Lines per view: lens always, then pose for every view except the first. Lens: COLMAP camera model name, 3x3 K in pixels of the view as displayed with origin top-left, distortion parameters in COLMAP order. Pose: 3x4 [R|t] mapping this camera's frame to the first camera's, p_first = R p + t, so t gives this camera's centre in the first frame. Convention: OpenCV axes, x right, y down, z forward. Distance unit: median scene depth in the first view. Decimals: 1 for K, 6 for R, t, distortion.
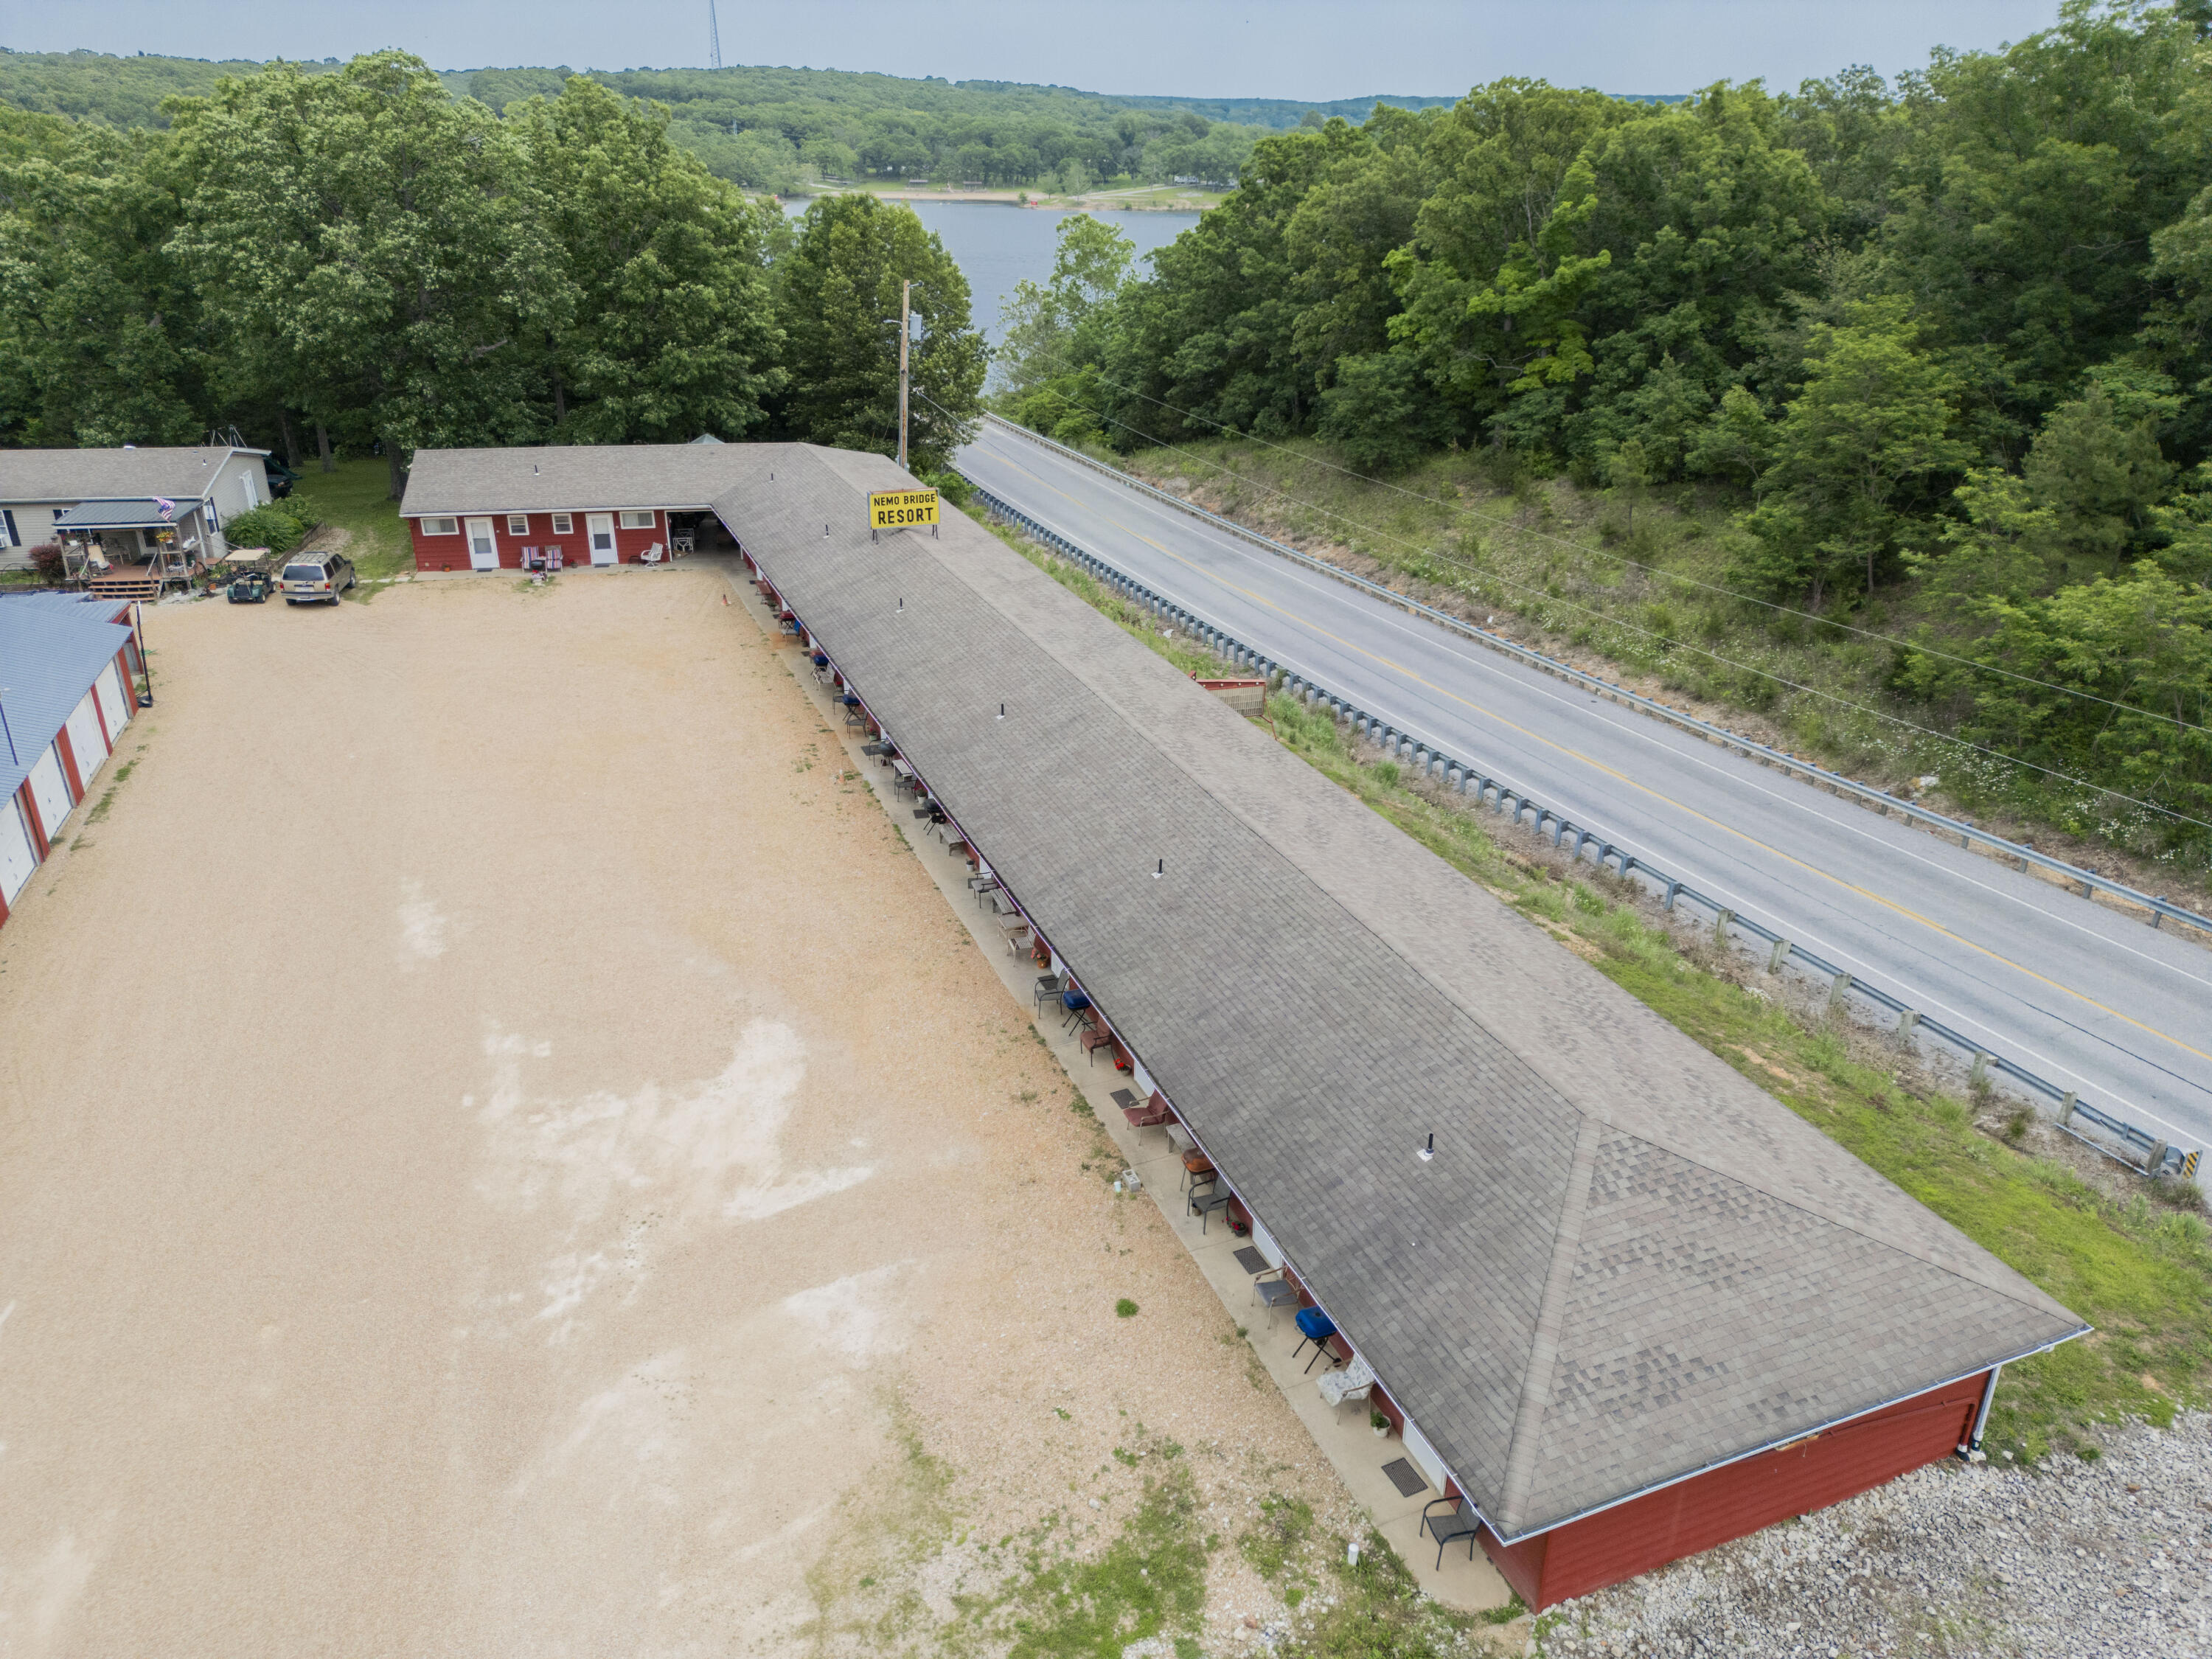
lens RADIAL K [[1558.2, 0, 1108.1], [0, 1558.2, 819.7], [0, 0, 1]] dist [0.051014, -0.032408]
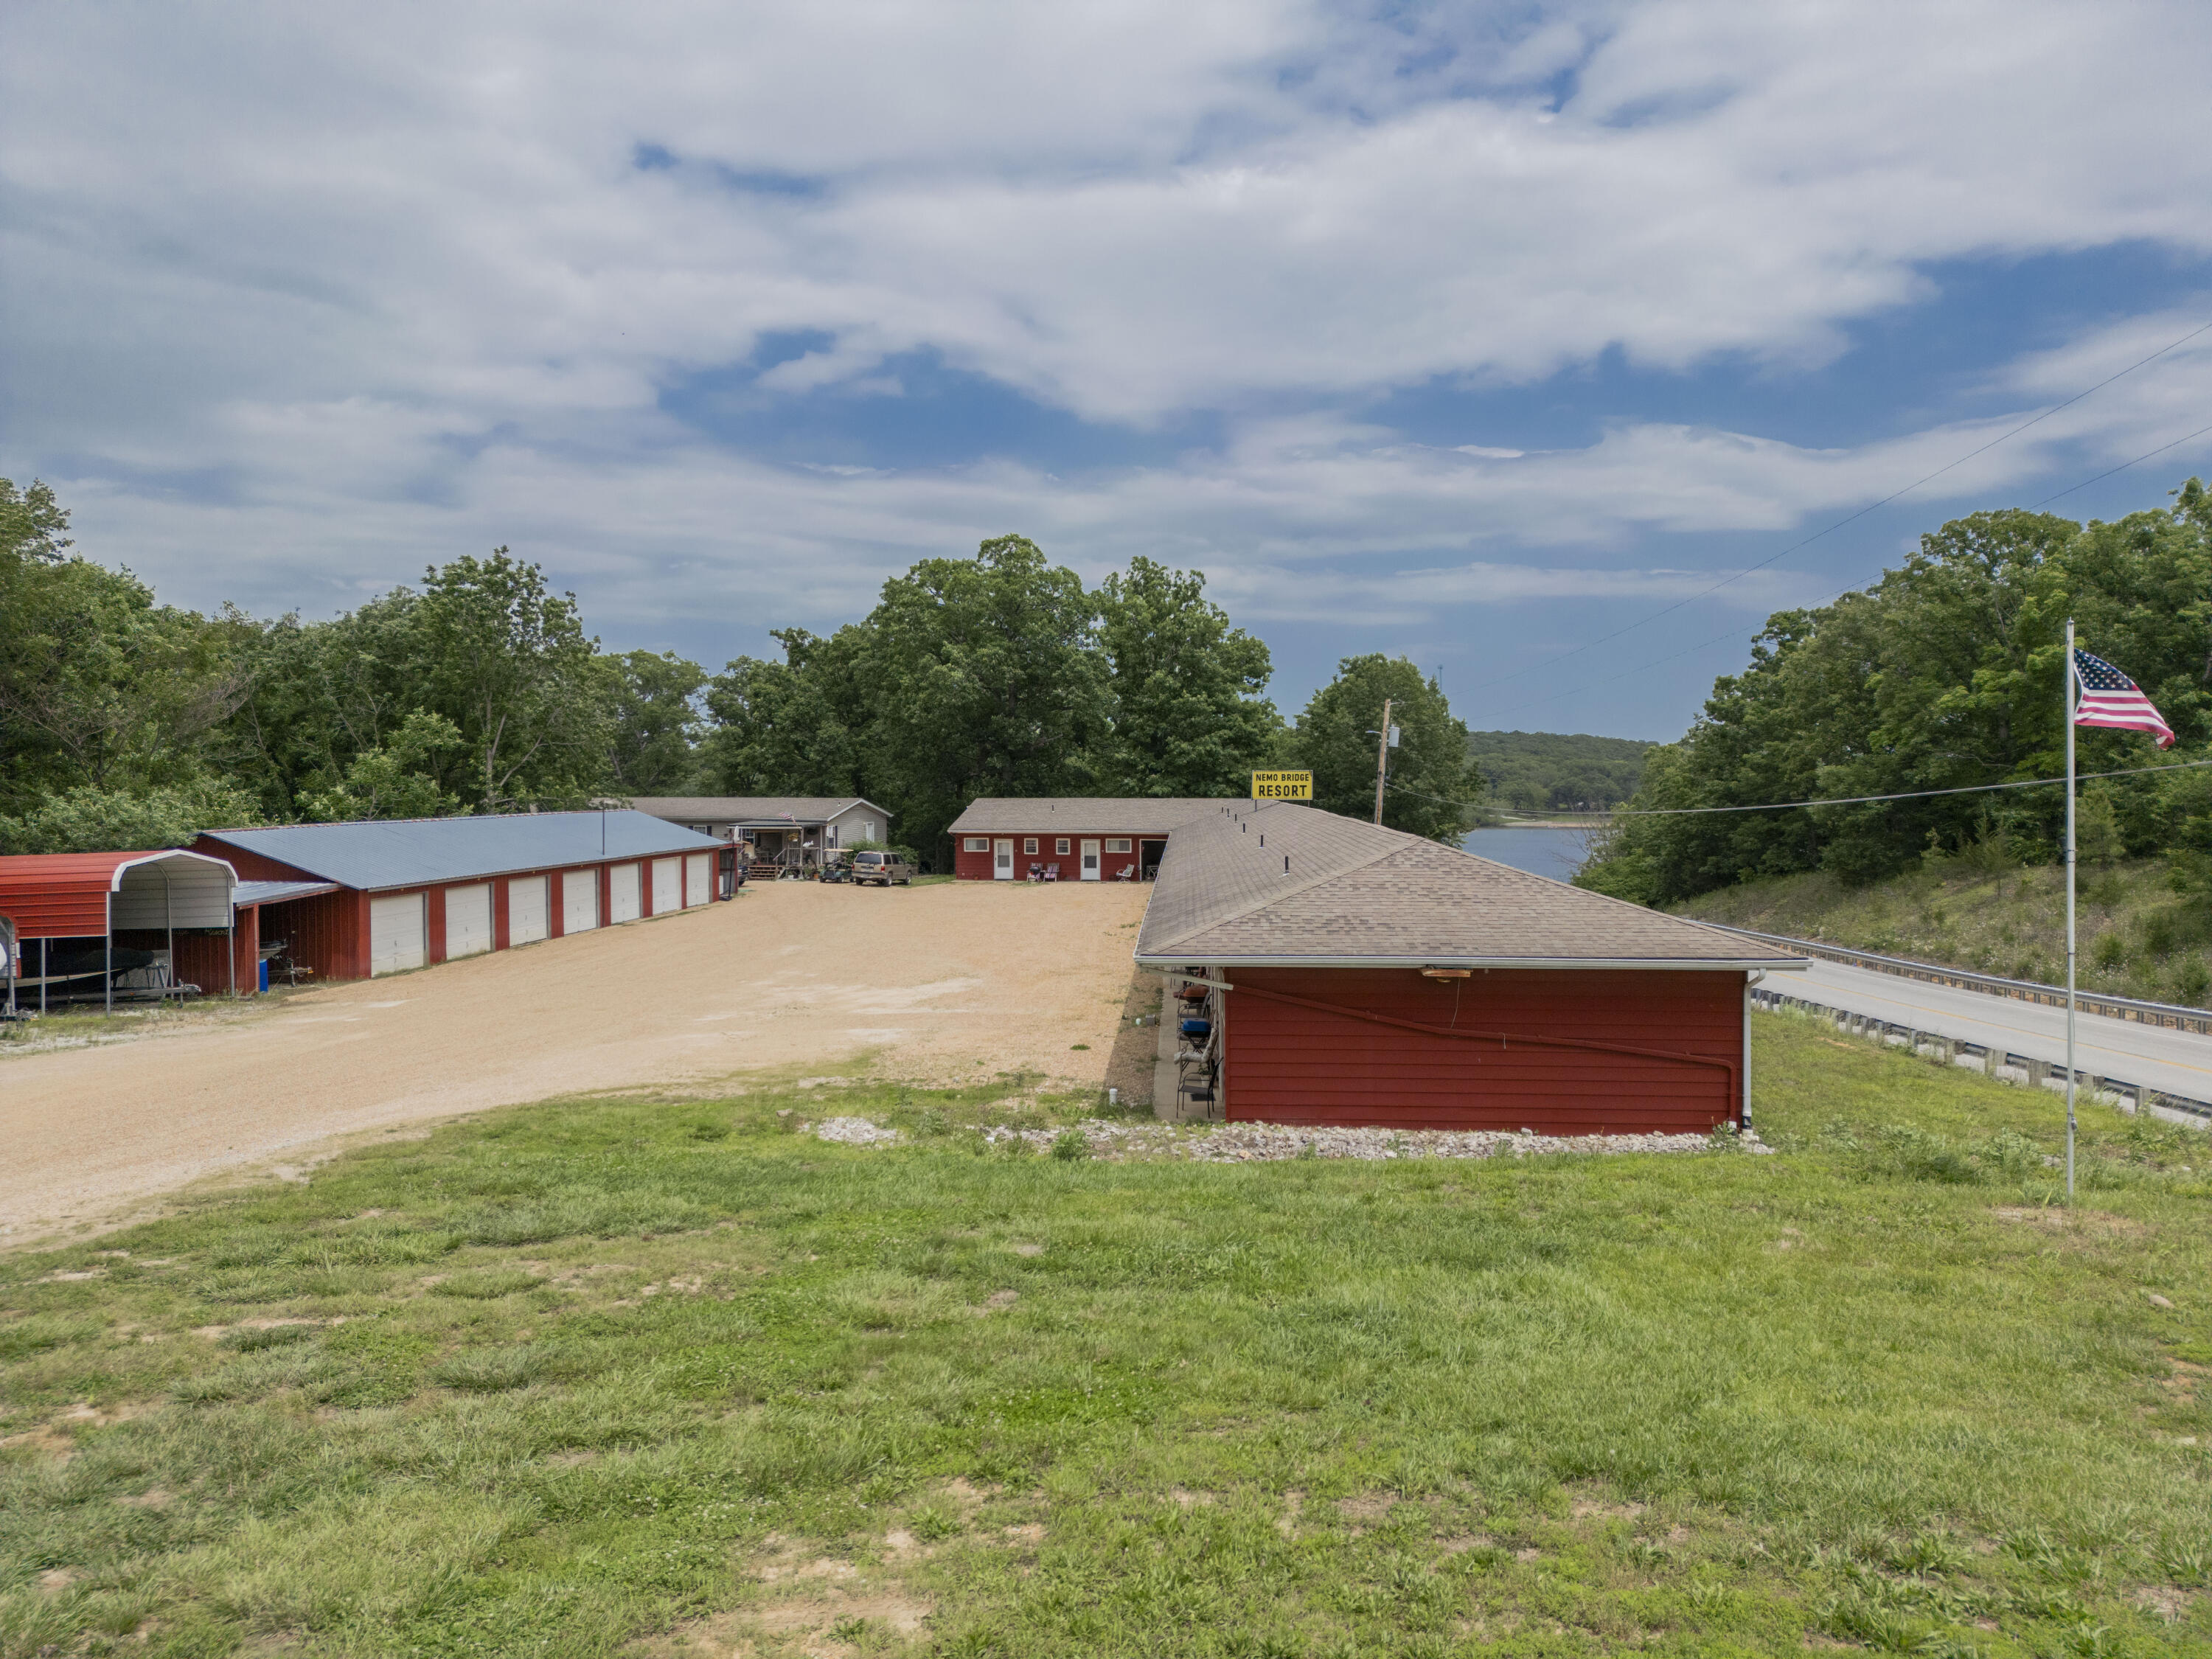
lens RADIAL K [[1540.9, 0, 1109.2], [0, 1540.9, 823.5], [0, 0, 1]] dist [0.079614, -0.078821]
pose [[0.905130, -0.000786, -0.425134, 0.202520], [-0.163839, 0.922111, -0.350526, 0.212639], [0.392296, 0.386925, 0.834501, -0.020742]]
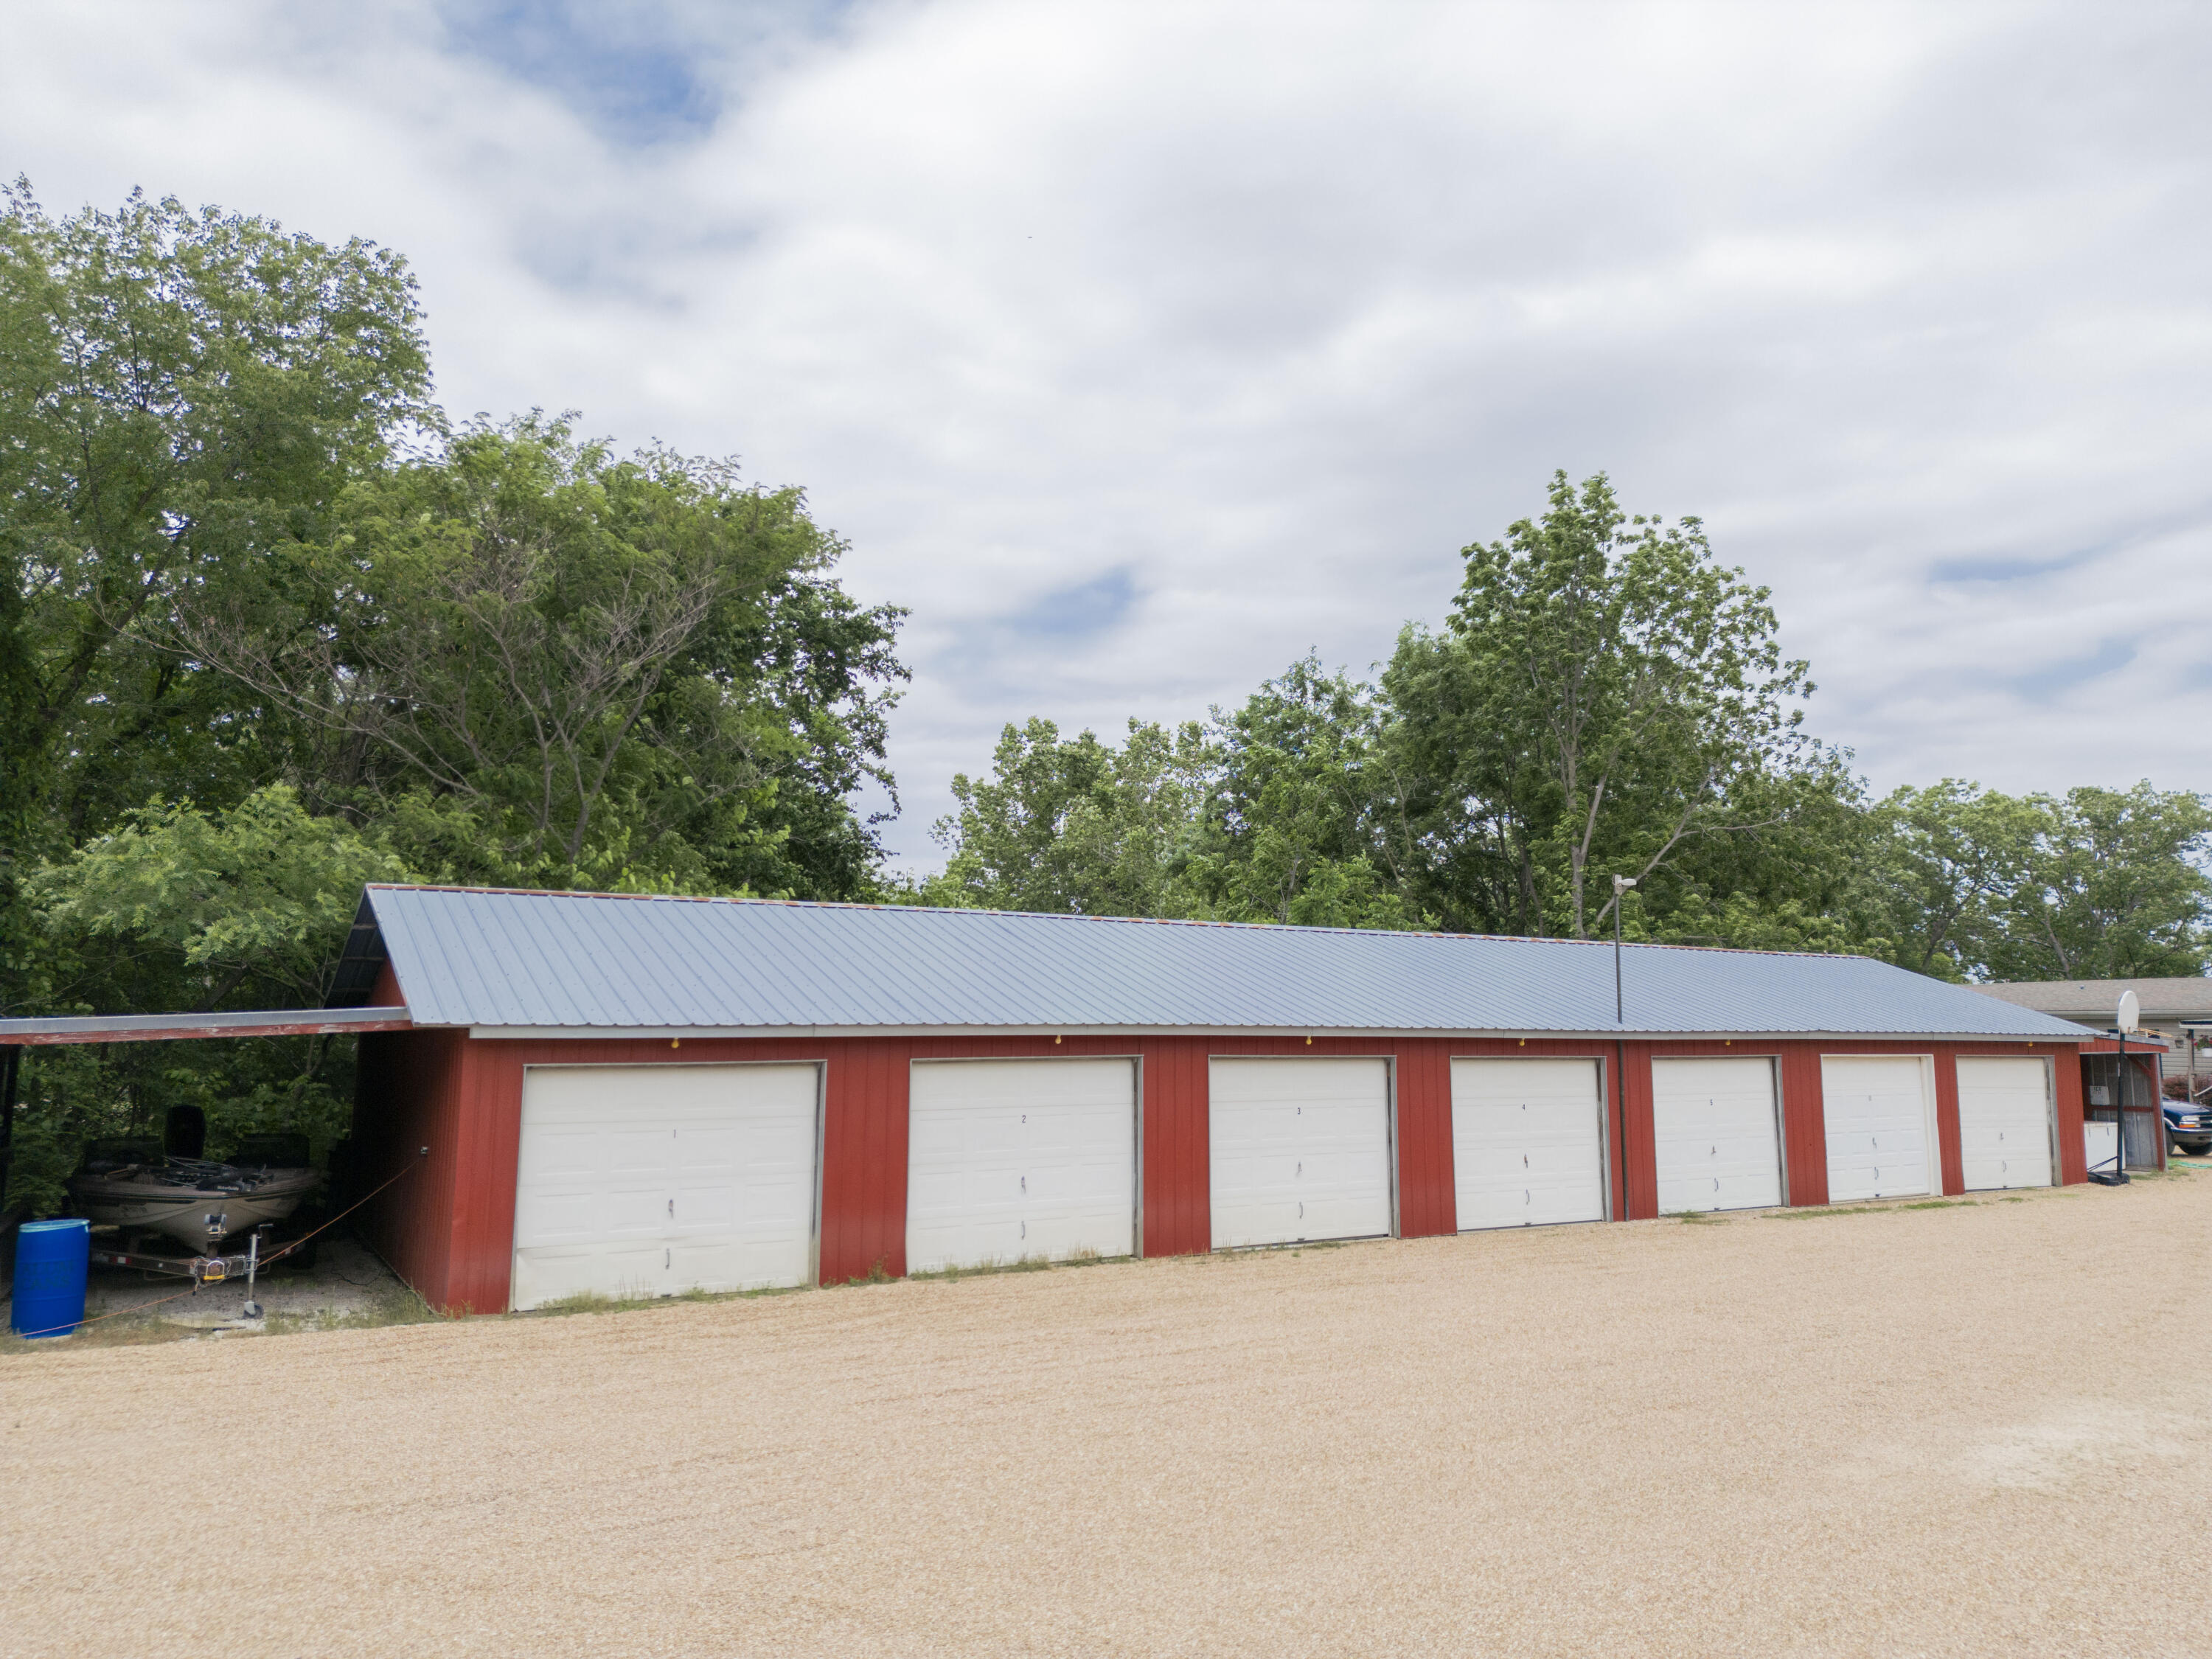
lens RADIAL K [[1549.1, 0, 1109.7], [0, 1549.1, 827.1], [0, 0, 1]] dist [0.074255, -0.077799]
pose [[0.218815, -0.136810, -0.966128, -0.108801], [-0.405871, 0.887643, -0.217620, 0.055337], [0.887349, 0.439742, 0.138702, 0.422585]]
